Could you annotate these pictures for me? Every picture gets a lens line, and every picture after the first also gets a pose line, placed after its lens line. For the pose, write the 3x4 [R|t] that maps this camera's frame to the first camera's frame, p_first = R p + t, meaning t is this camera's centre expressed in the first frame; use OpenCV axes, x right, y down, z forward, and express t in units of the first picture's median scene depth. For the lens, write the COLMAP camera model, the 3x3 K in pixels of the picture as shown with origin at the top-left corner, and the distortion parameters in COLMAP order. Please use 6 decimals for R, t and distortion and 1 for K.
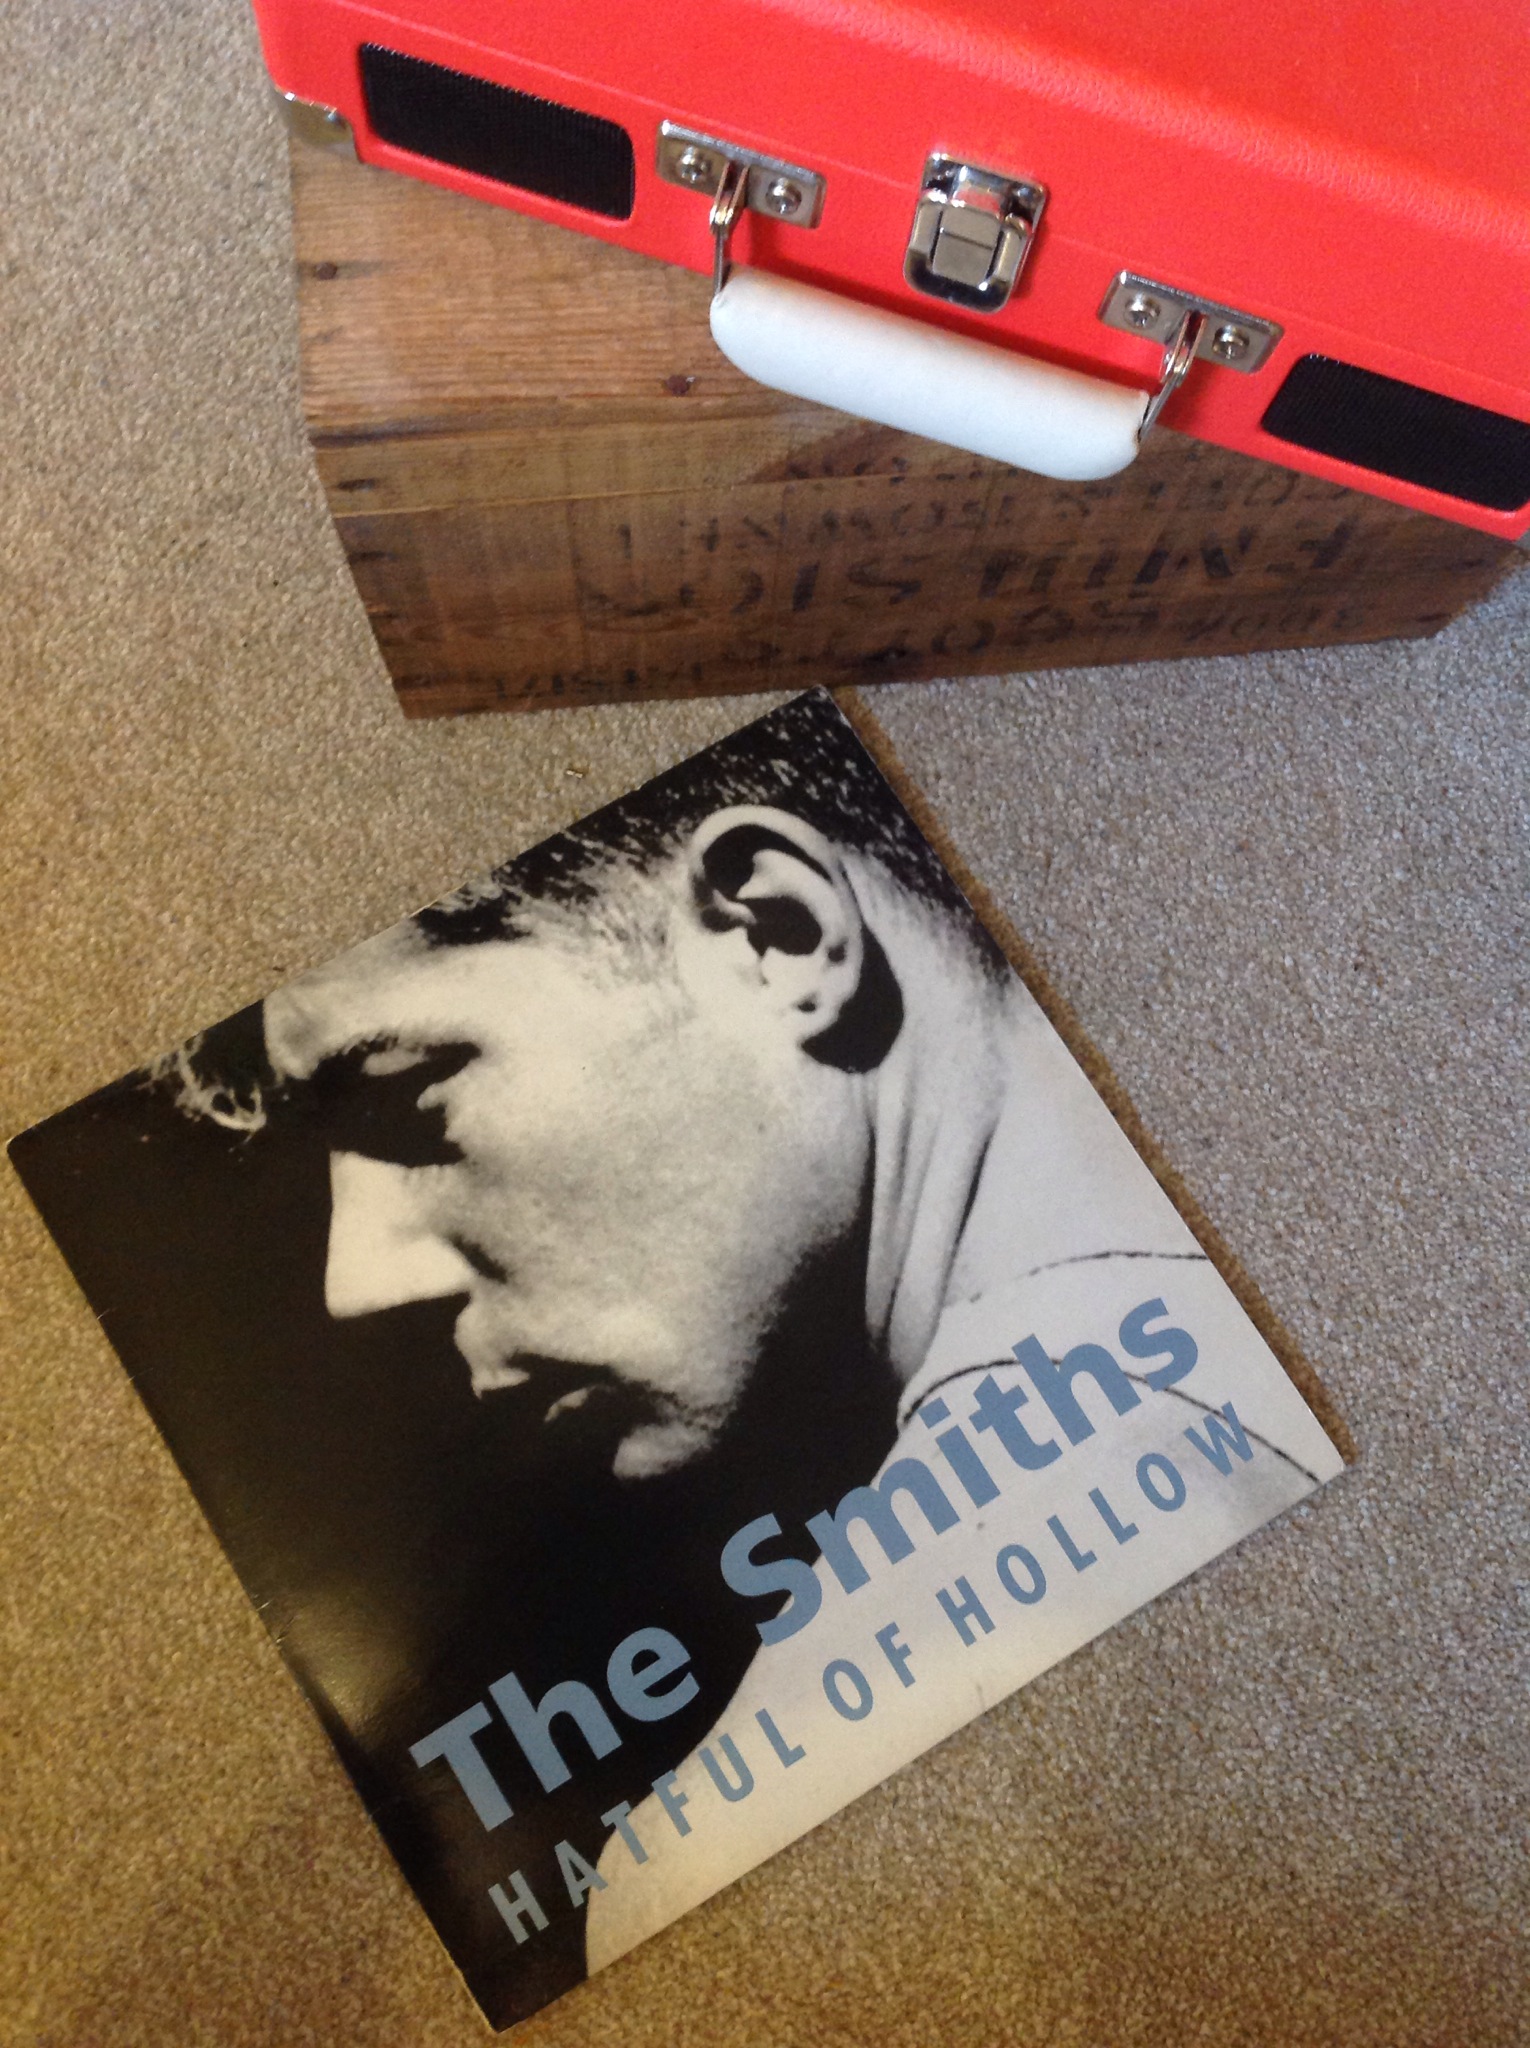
lens RADIAL K [[2052.8, 0, 774.7], [0, 2052.8, 1034.5], [0, 0, 1]] dist [-0.067424, 0.000000]
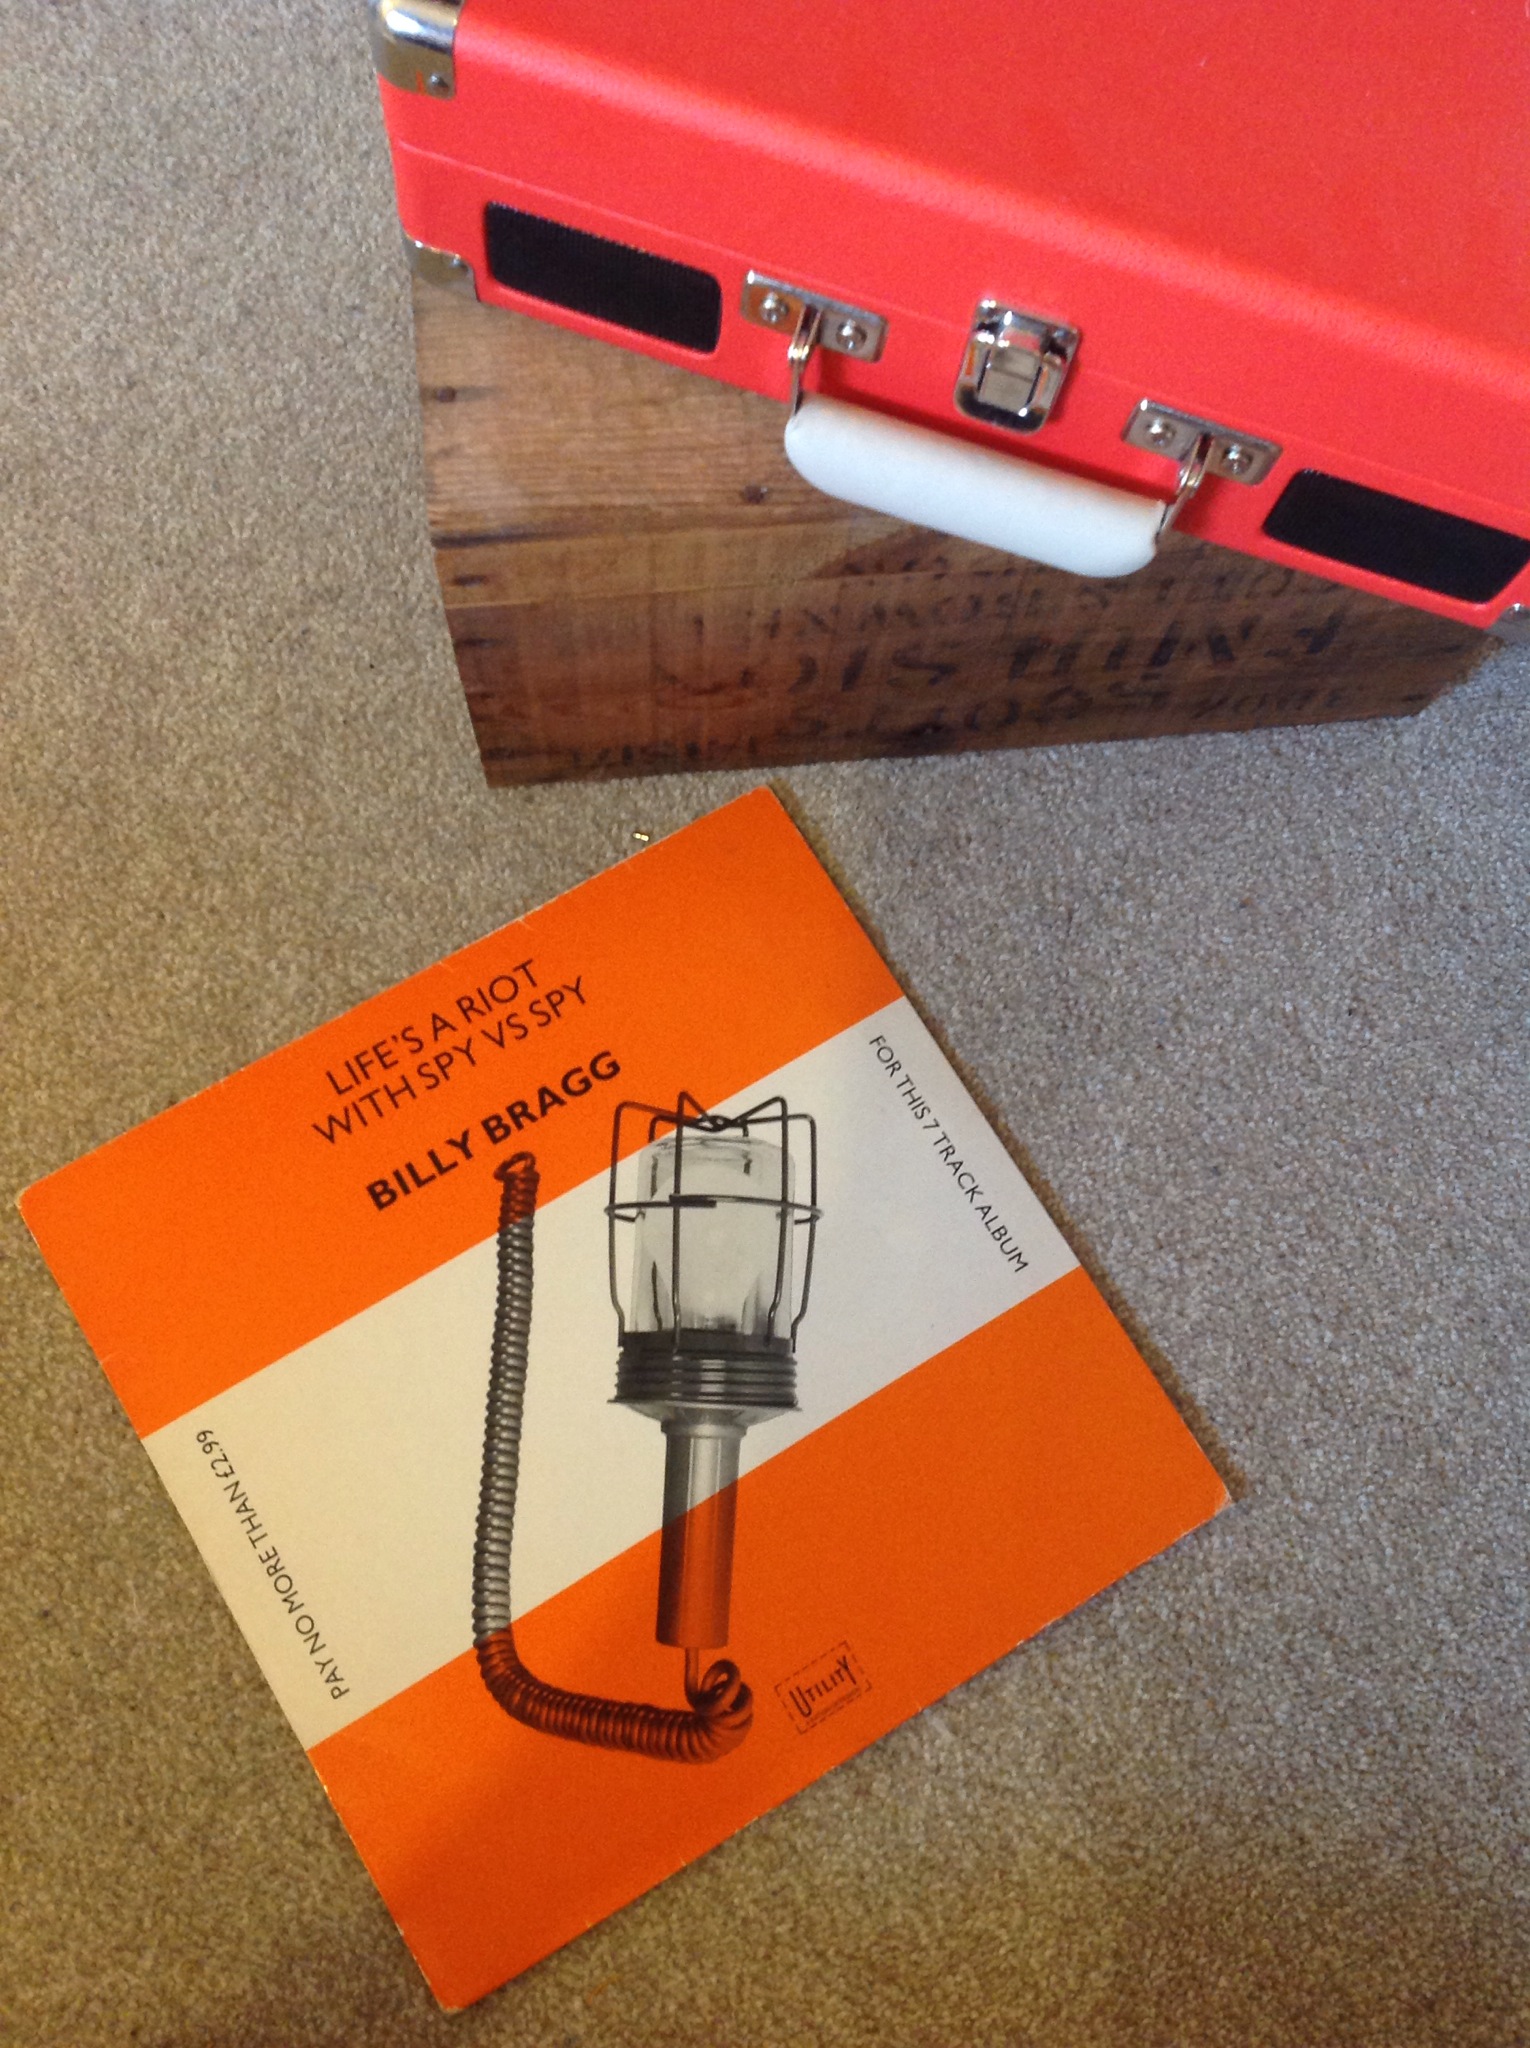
lens RADIAL K [[2052.8, 0, 753.1], [0, 2052.8, 1017.5], [0, 0, 1]] dist [-0.067424, 0.000000]
pose [[0.999985, 0.000946, -0.005302, -0.033558], [-0.001192, 0.998918, -0.046498, 0.022969], [0.005252, 0.046504, 0.998904, -0.108642]]
